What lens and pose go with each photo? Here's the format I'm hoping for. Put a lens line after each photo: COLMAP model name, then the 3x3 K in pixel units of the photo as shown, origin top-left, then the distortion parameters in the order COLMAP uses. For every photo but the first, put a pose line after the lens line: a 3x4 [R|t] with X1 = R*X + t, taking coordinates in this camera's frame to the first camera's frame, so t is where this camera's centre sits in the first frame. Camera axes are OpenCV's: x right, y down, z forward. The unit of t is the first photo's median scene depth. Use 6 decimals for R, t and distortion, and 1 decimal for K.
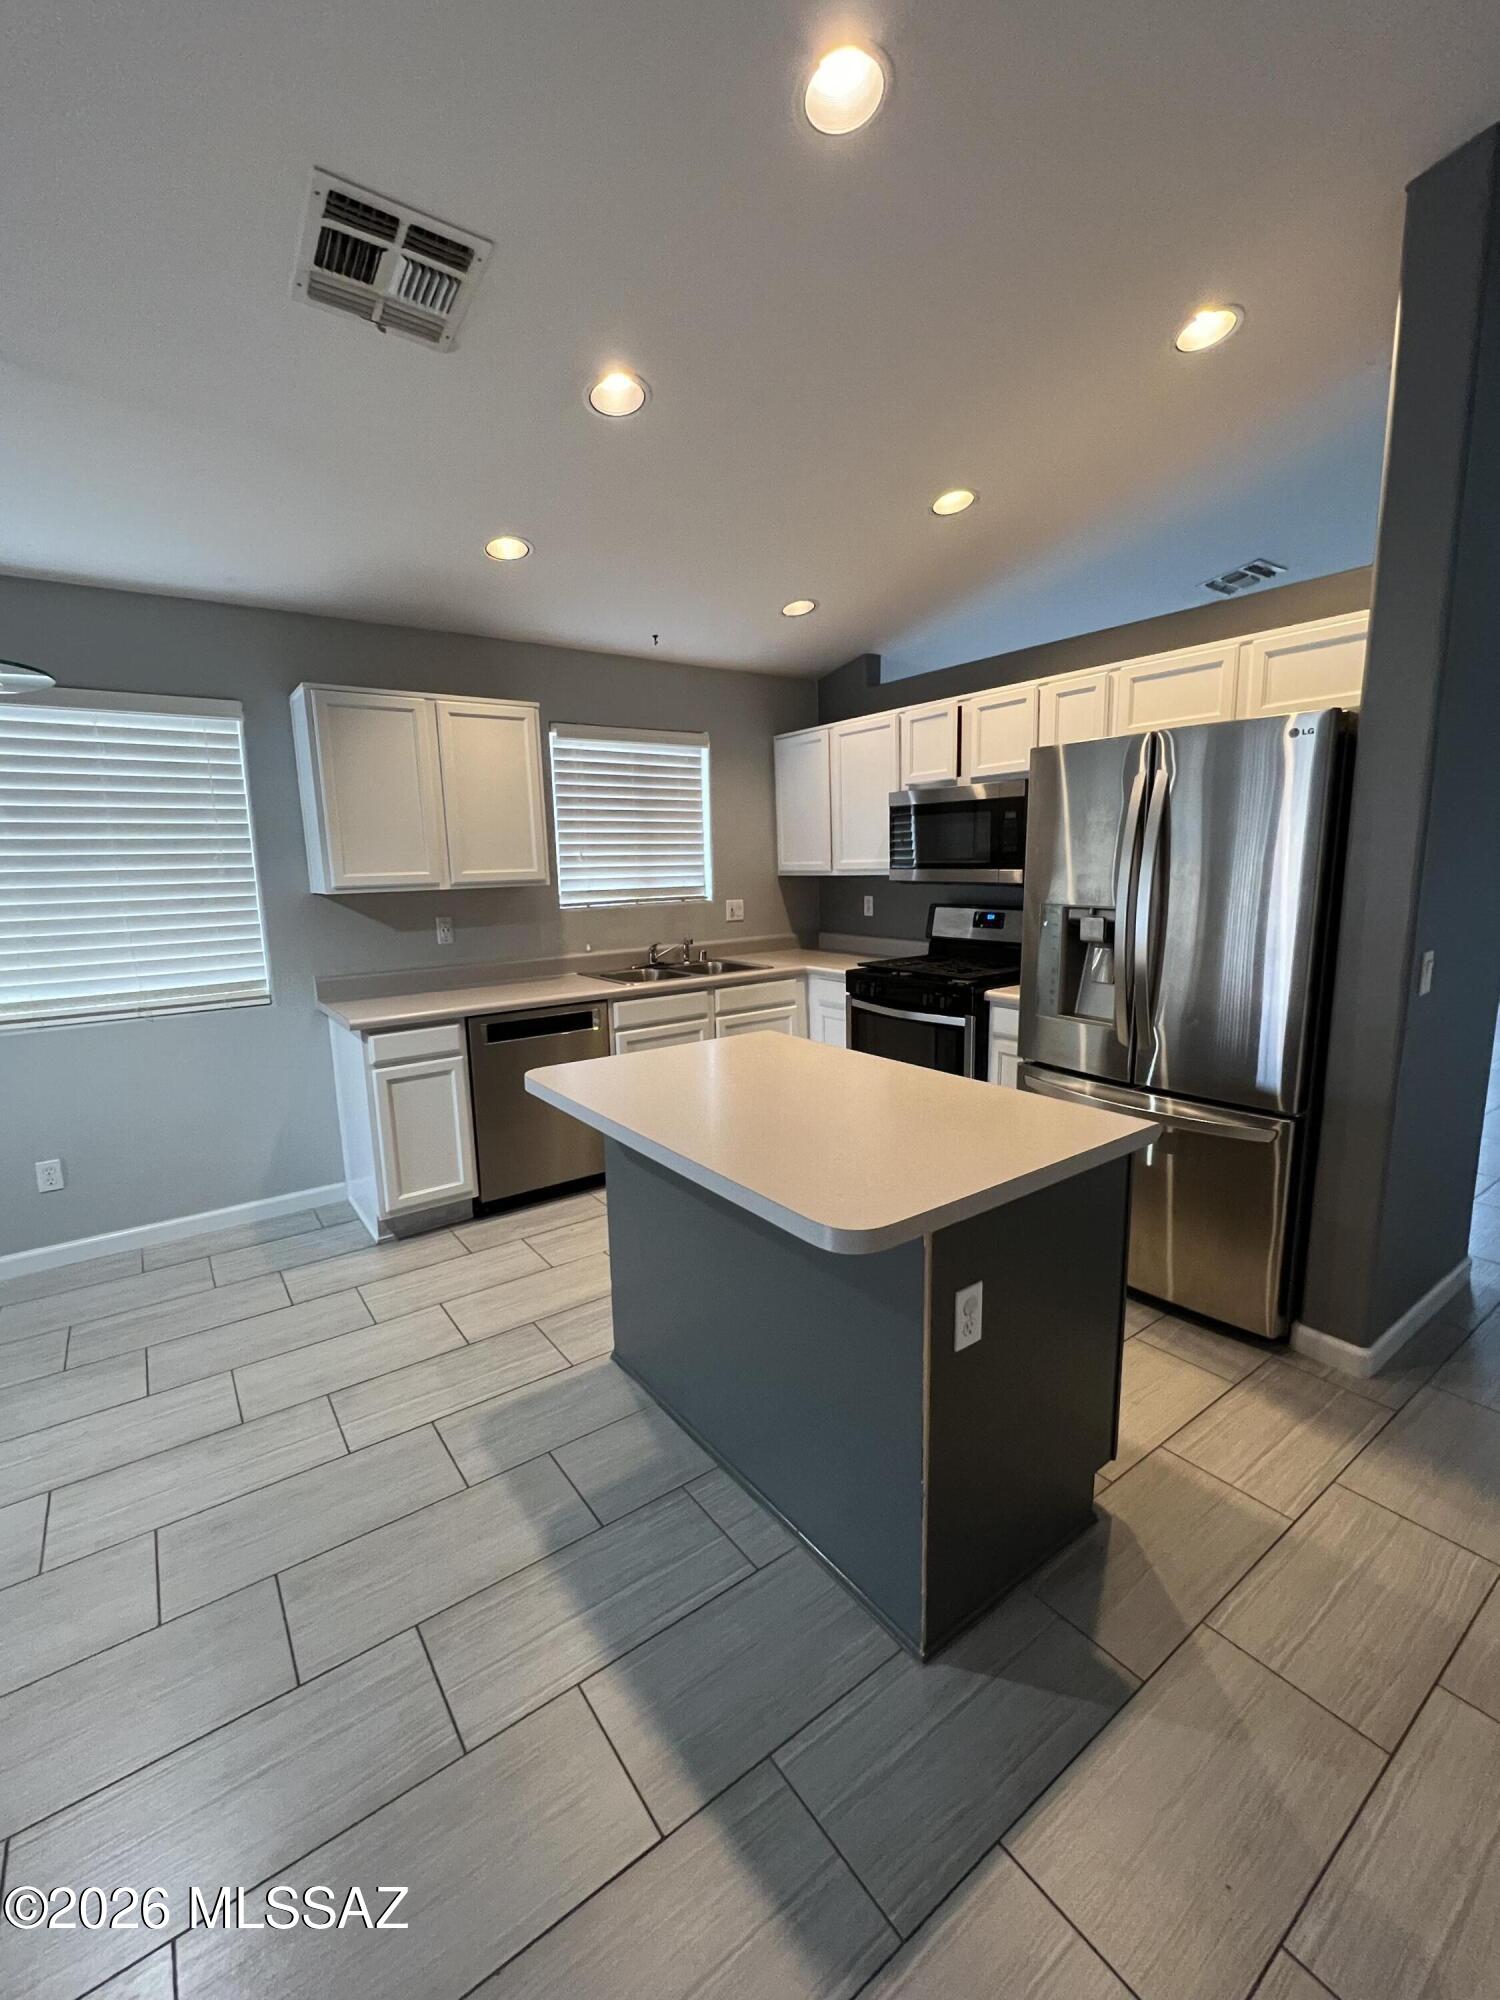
lens RADIAL K [[836.7, 0, 750.0], [0, 836.7, 1000.0], [0, 0, 1]] dist [-0.004260, -0.000387]
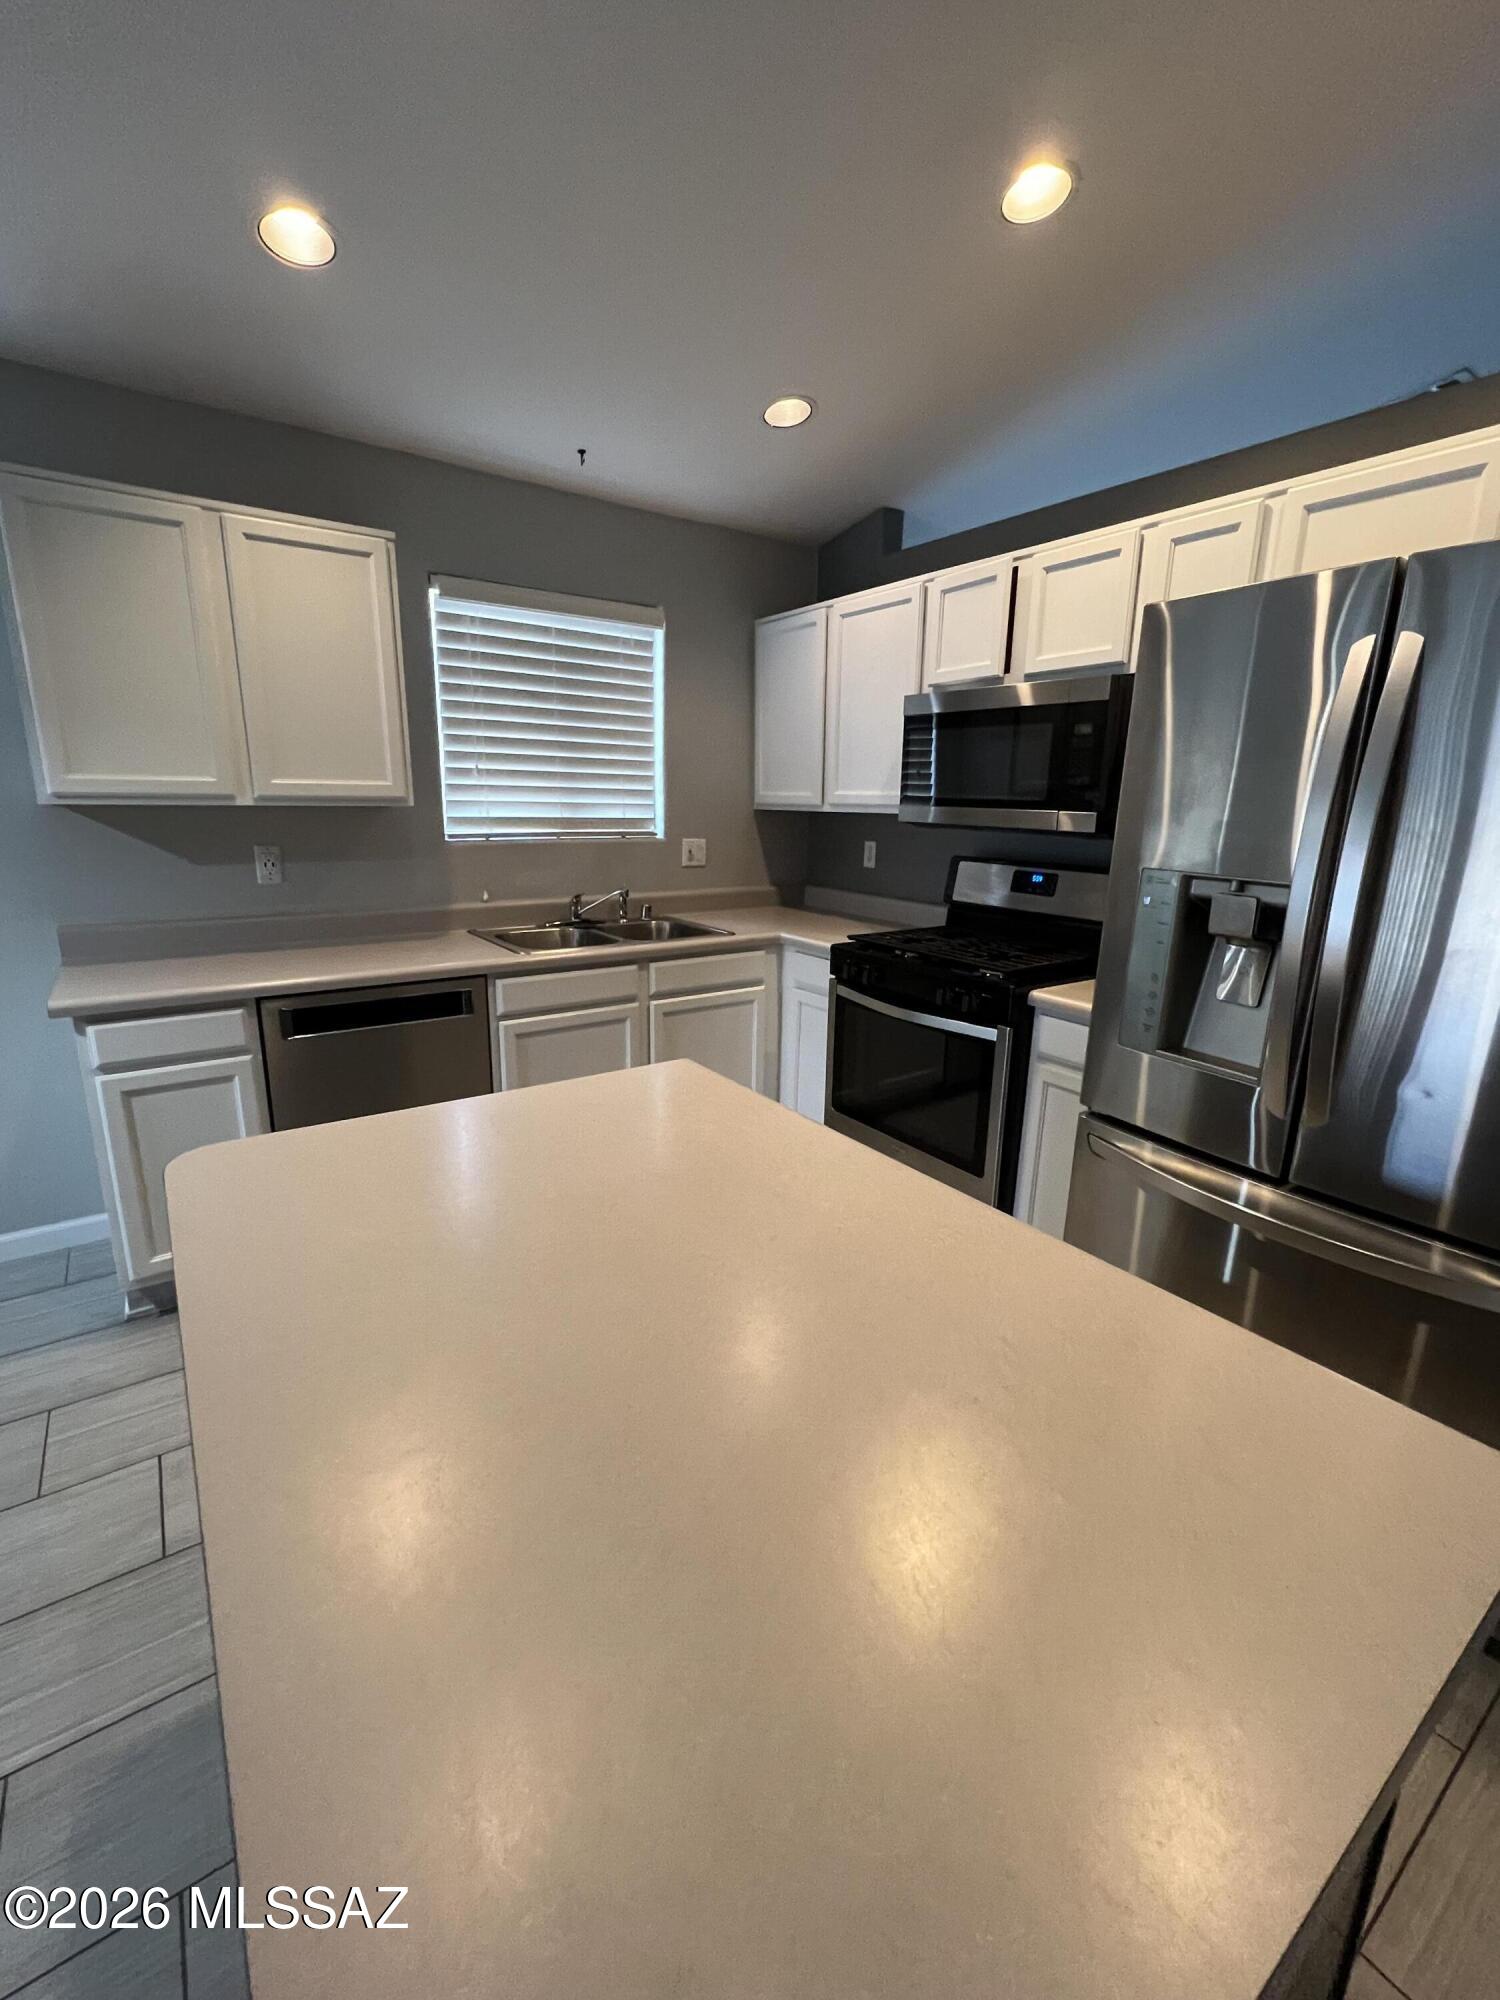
lens RADIAL K [[836.7, 0, 750.0], [0, 836.7, 1000.0], [0, 0, 1]] dist [-0.004260, -0.000387]
pose [[0.999041, 0.043715, -0.002388, 0.048519], [-0.043433, 0.996502, 0.071397, -0.035965], [0.005501, -0.071225, 0.997445, 0.276258]]
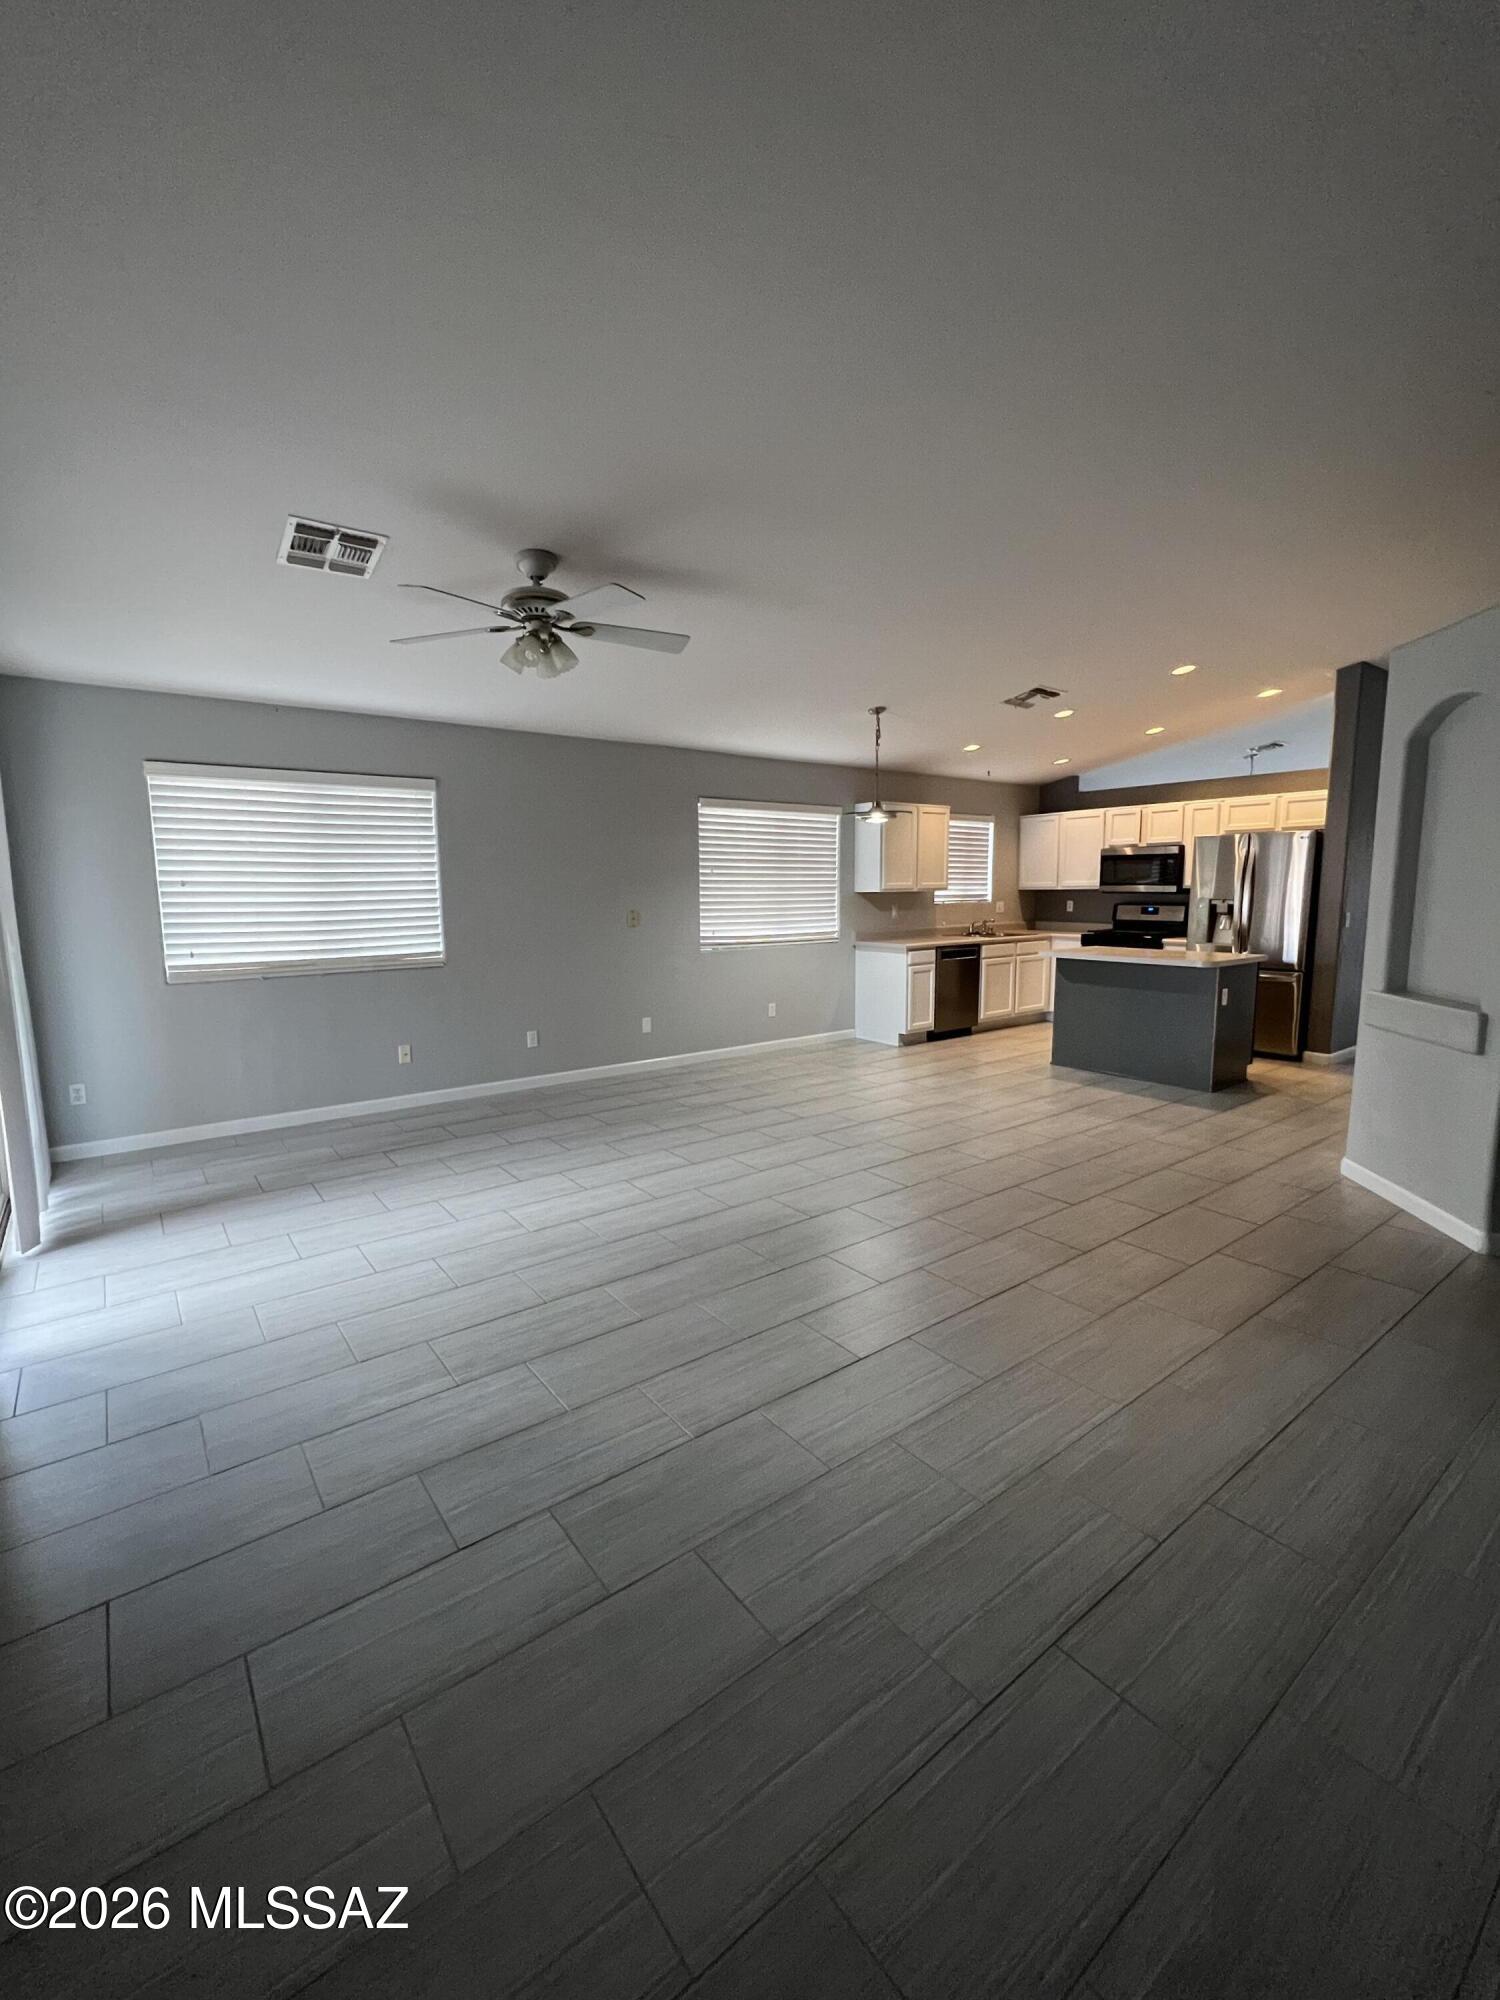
lens RADIAL K [[833.7, 0, 750.0], [0, 833.7, 1000.0], [0, 0, 1]] dist [0.000185, -0.000083]
pose [[0.999654, 0.011736, 0.023536, -0.748915], [-0.010965, 0.999406, -0.032666, 0.202988], [-0.023905, 0.032396, 0.999189, -1.032013]]
